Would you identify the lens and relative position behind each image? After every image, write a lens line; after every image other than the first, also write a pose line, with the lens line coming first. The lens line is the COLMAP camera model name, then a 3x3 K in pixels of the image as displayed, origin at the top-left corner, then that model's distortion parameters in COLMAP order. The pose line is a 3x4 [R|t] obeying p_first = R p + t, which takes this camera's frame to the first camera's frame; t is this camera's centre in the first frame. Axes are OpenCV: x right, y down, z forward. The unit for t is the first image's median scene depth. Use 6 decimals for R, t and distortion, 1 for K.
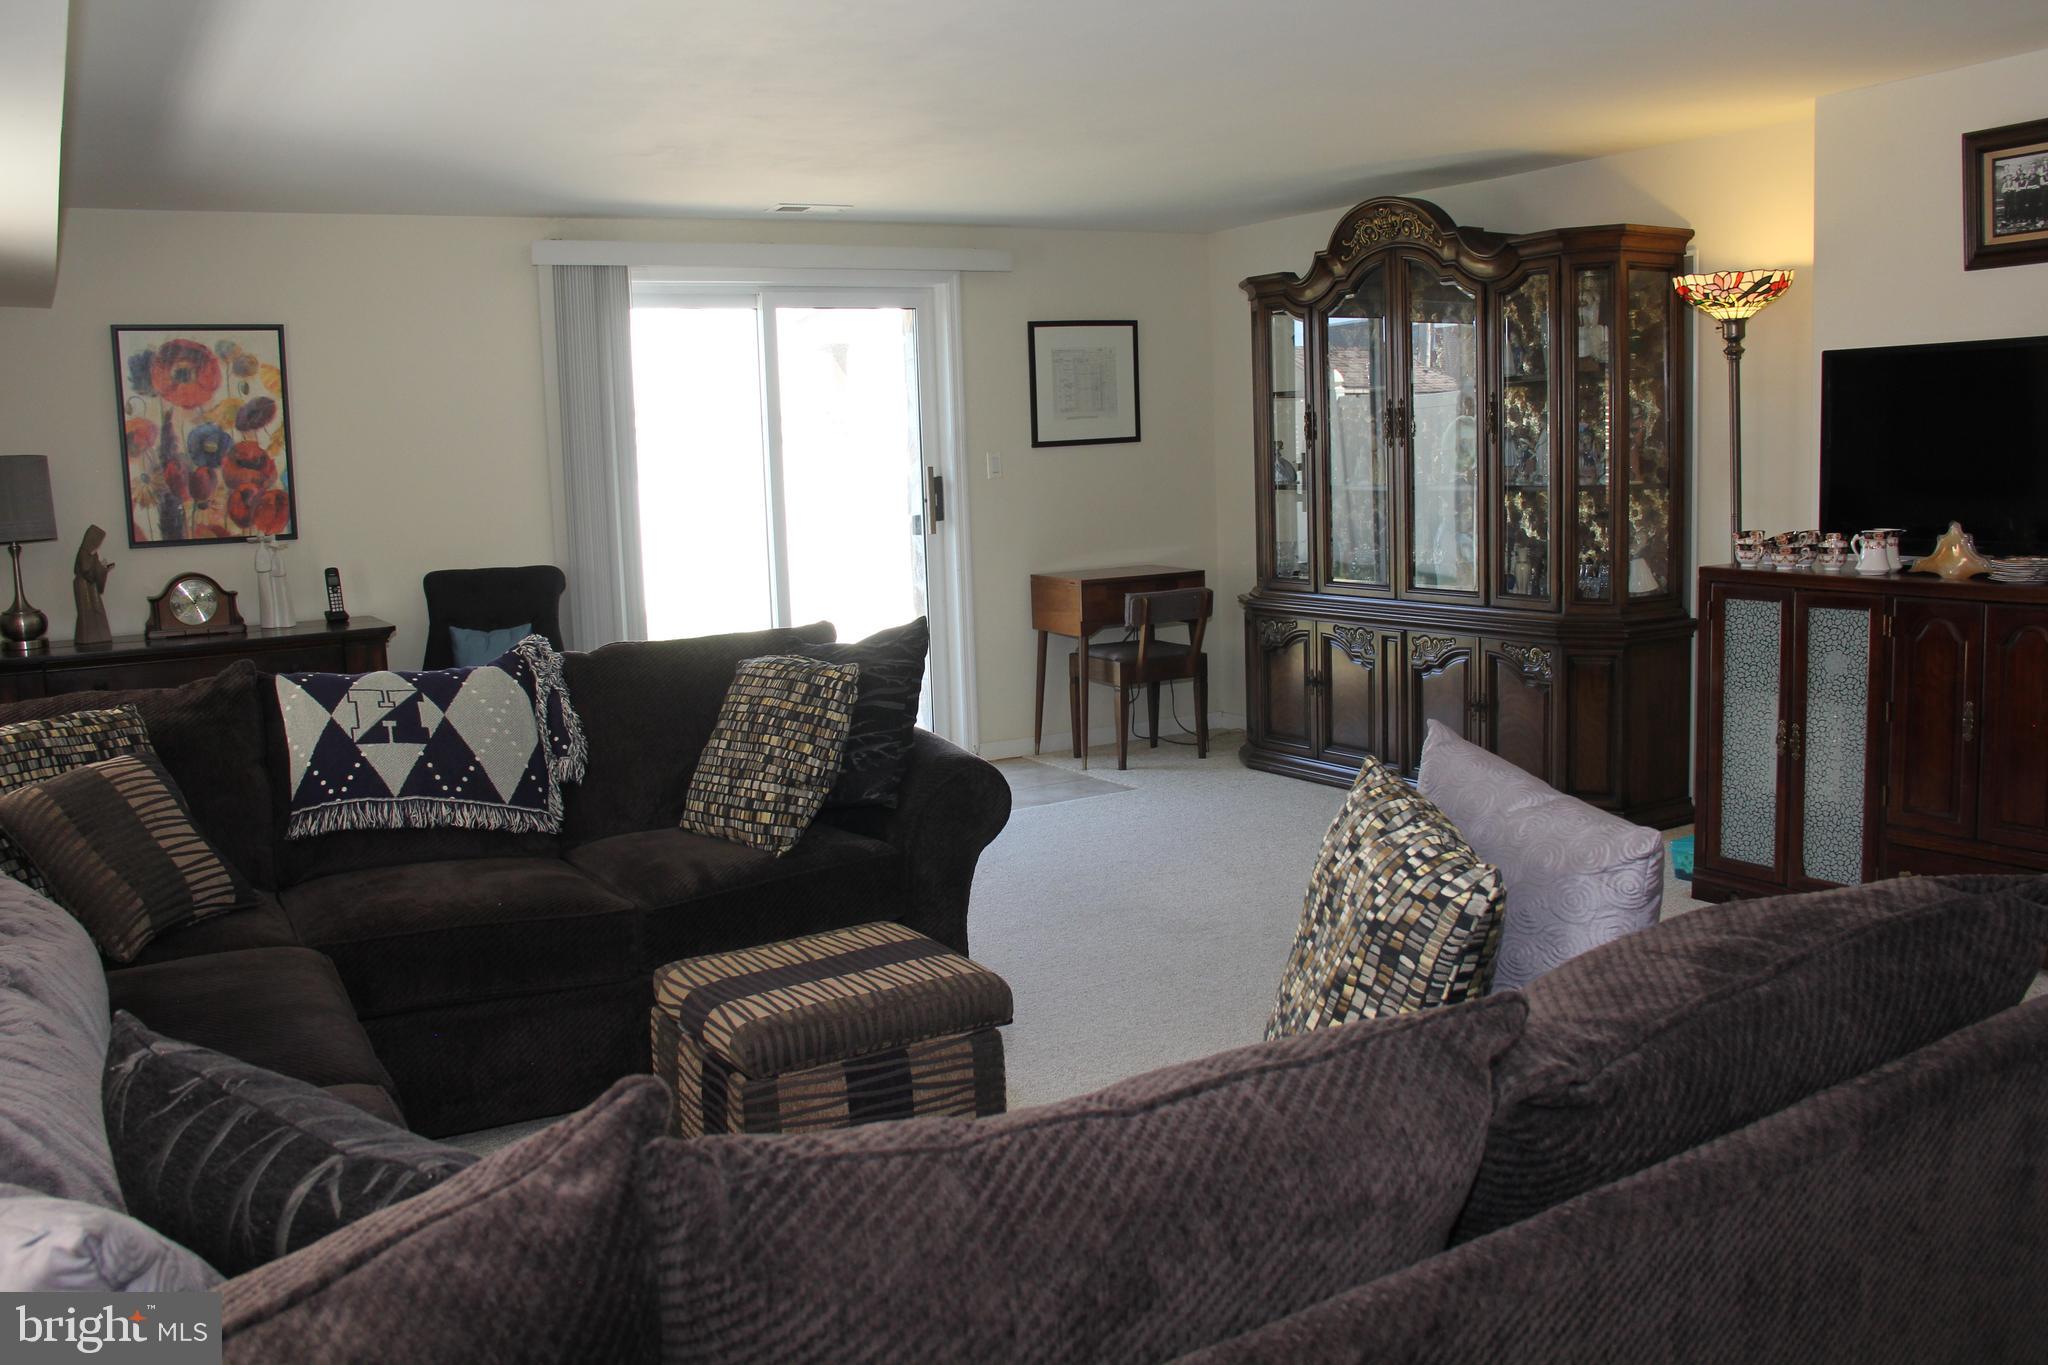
lens RADIAL K [[1738.8, 0, 1034.5], [0, 1738.8, 694.4], [0, 0, 1]] dist [-0.158927, 0.130477]
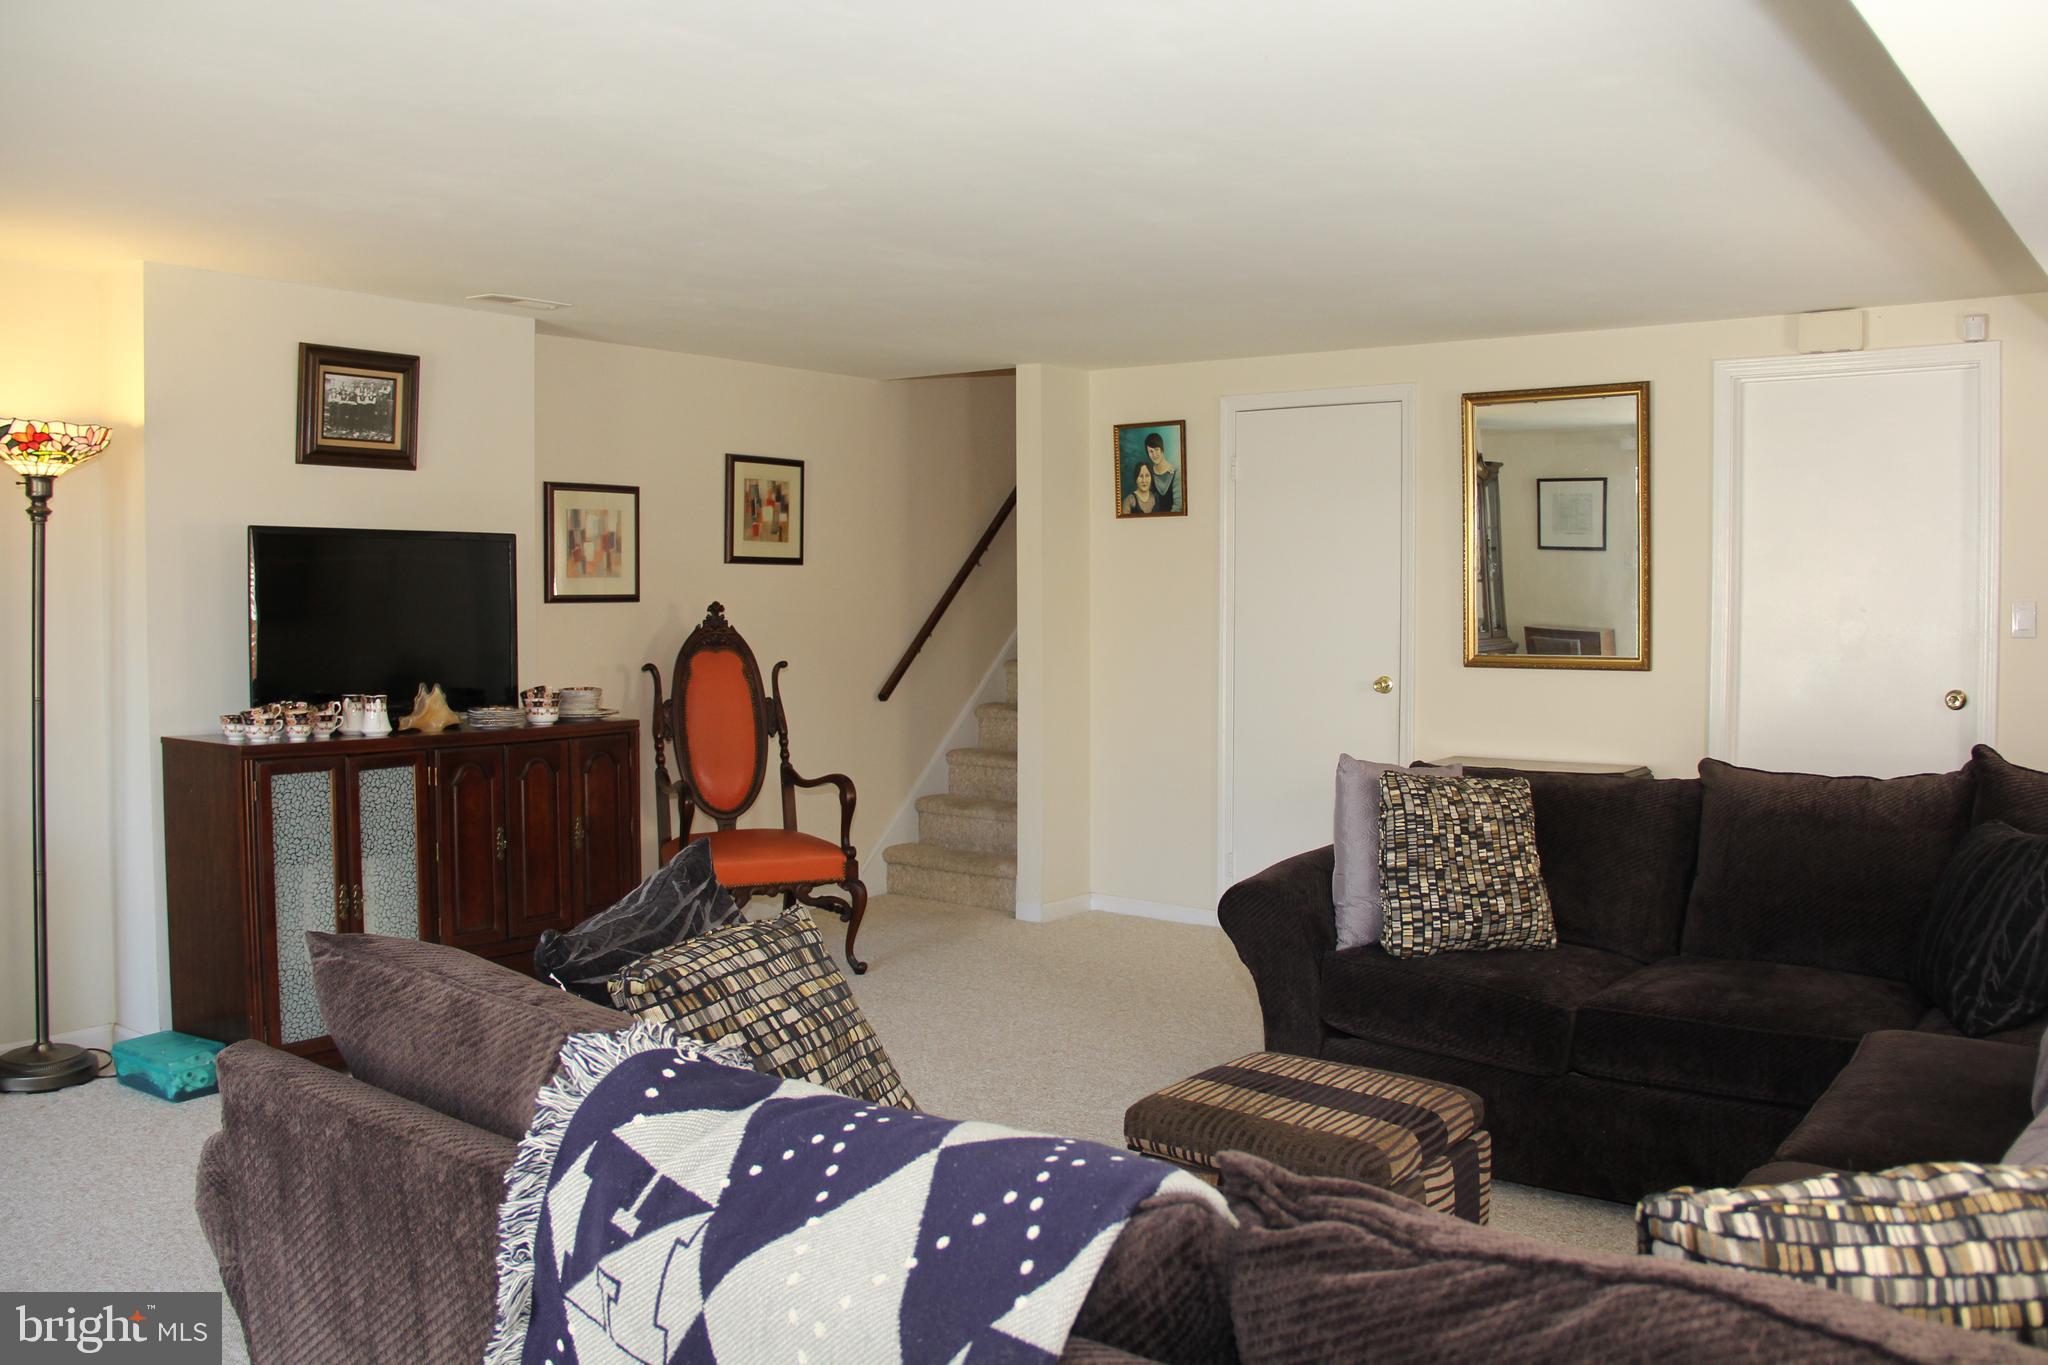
lens RADIAL K [[1738.8, 0, 1038.2], [0, 1738.8, 688.1], [0, 0, 1]] dist [-0.158927, 0.130477]
pose [[-0.382643, -0.014534, 0.923782, -0.858935], [0.134757, 0.988305, 0.071368, -0.153134], [-0.914016, 0.151795, -0.376209, 1.268731]]
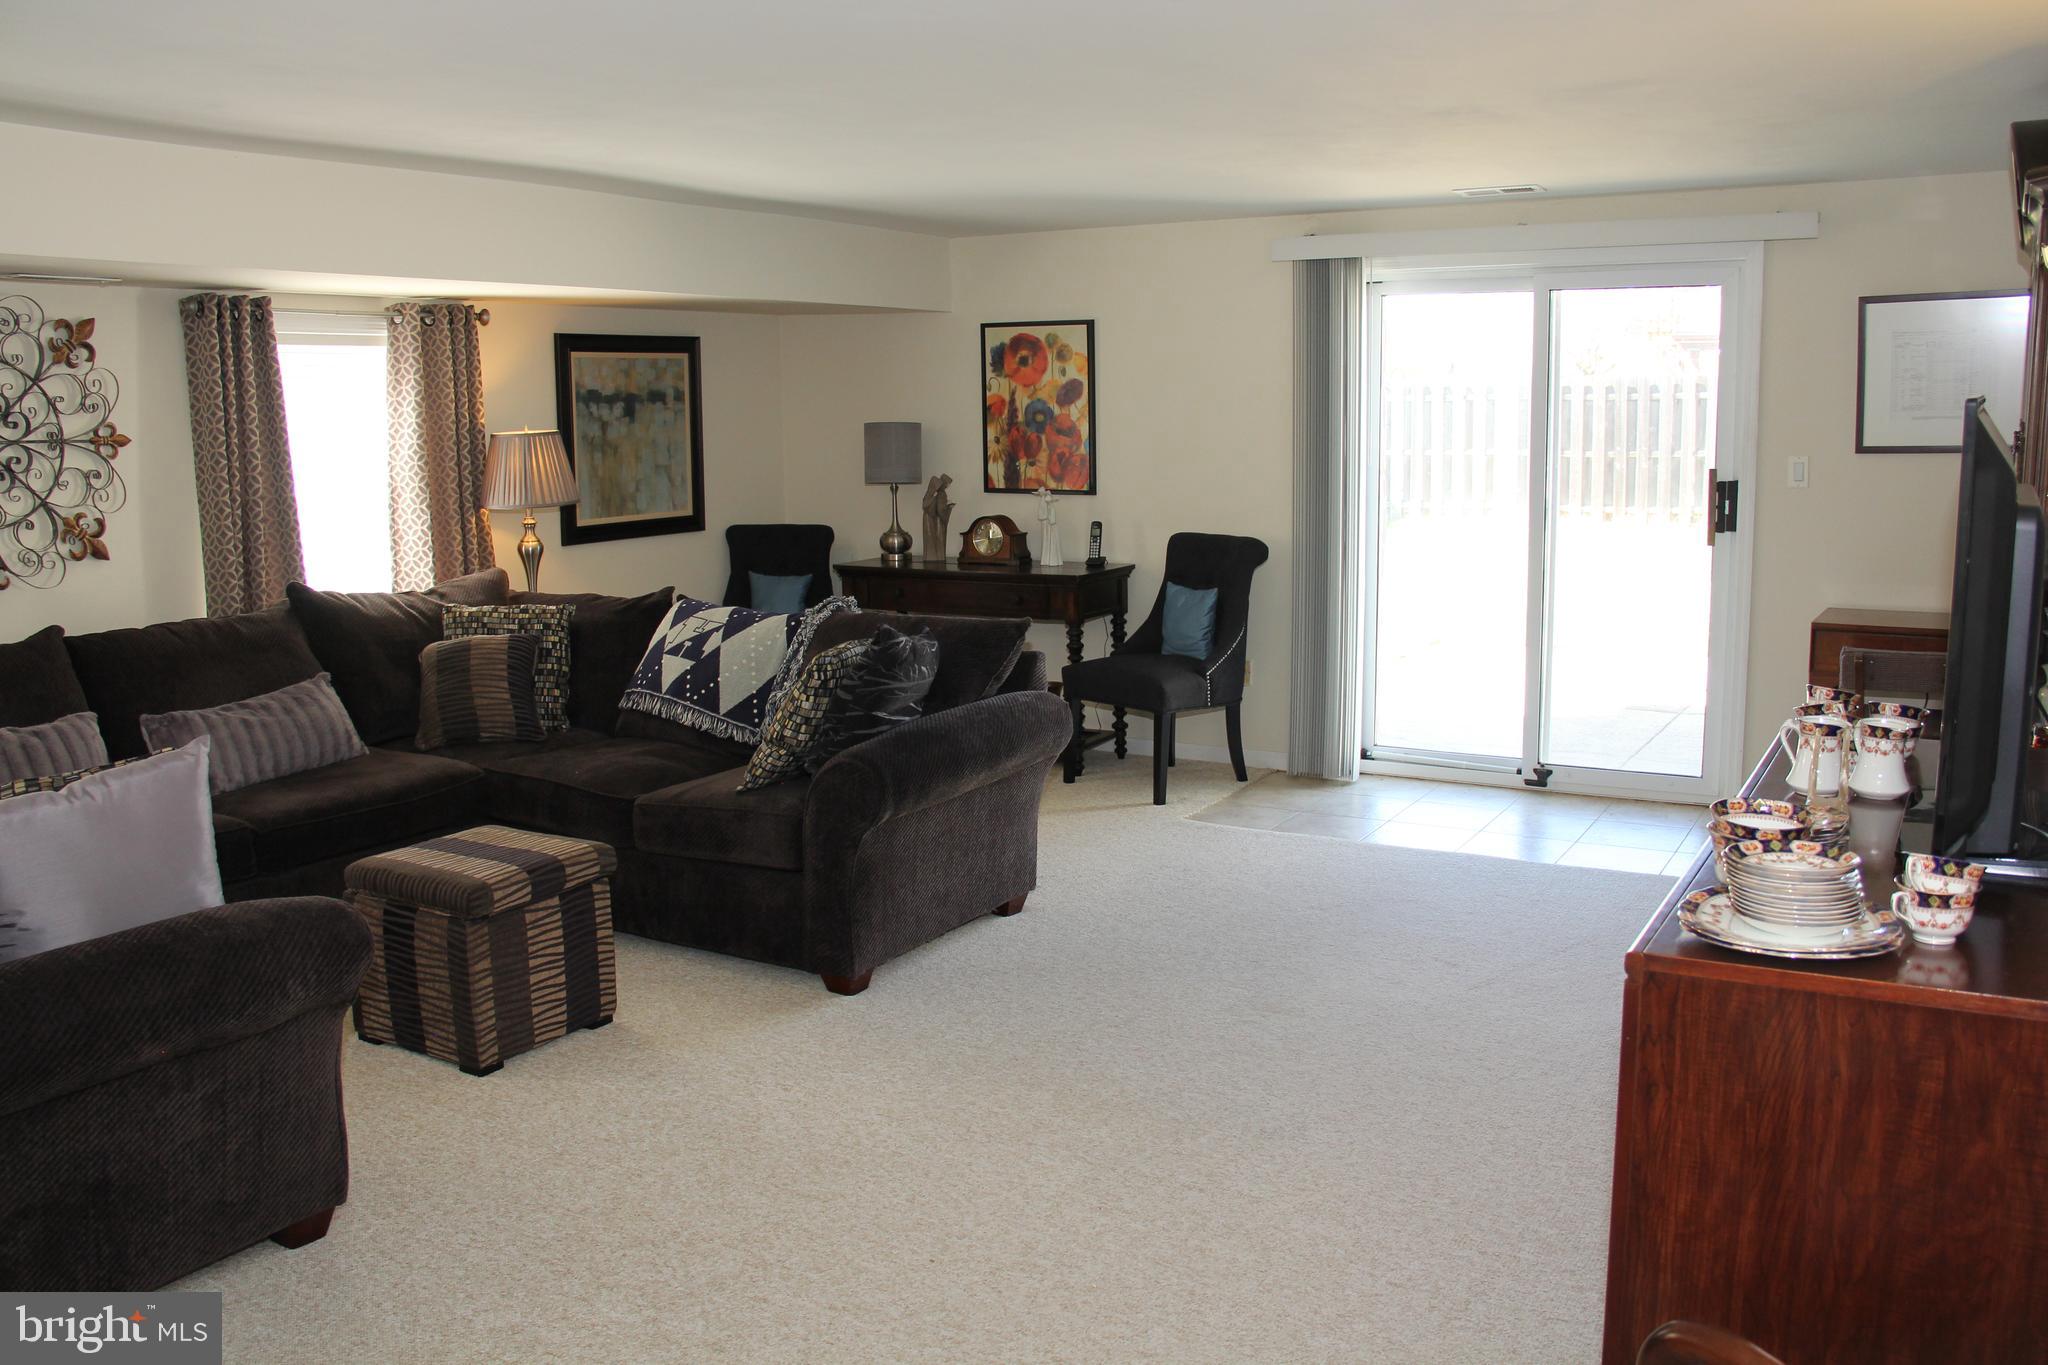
lens RADIAL K [[1738.8, 0, 1047.5], [0, 1738.8, 712.0], [0, 0, 1]] dist [-0.158927, 0.130477]
pose [[0.484401, 0.179301, -0.856275, 0.607497], [-0.126606, 0.982836, 0.134181, -0.095213], [0.865637, 0.043412, 0.498787, 0.331045]]
